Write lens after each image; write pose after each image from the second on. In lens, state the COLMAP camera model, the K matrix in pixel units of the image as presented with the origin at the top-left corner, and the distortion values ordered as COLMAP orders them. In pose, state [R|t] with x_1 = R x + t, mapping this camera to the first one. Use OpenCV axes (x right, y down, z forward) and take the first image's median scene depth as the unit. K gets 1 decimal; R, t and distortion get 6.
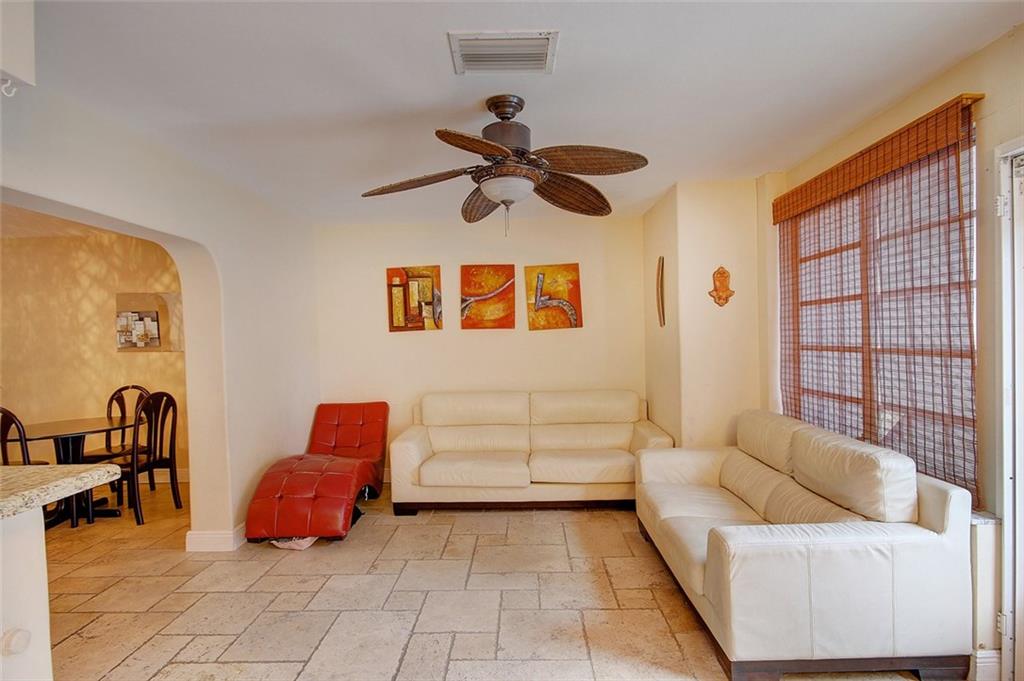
lens RADIAL K [[506.7, 0, 514.8], [0, 506.7, 345.5], [0, 0, 1]] dist [0.000620, 0.000551]
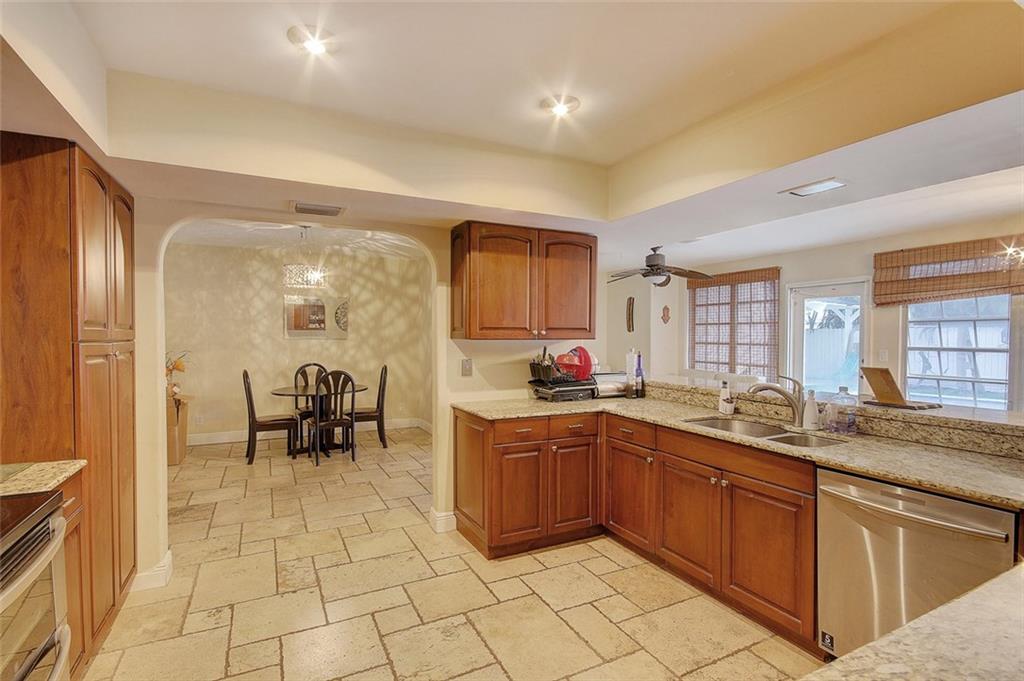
lens RADIAL K [[474.9, 0, 502.4], [0, 474.9, 342.1], [0, 0, 1]] dist [0.003582, -0.004472]
pose [[0.889417, 0.017746, 0.456753, -0.887699], [-0.016701, 0.999841, -0.006325, 0.020985], [-0.456792, -0.002003, 0.889571, -0.390947]]
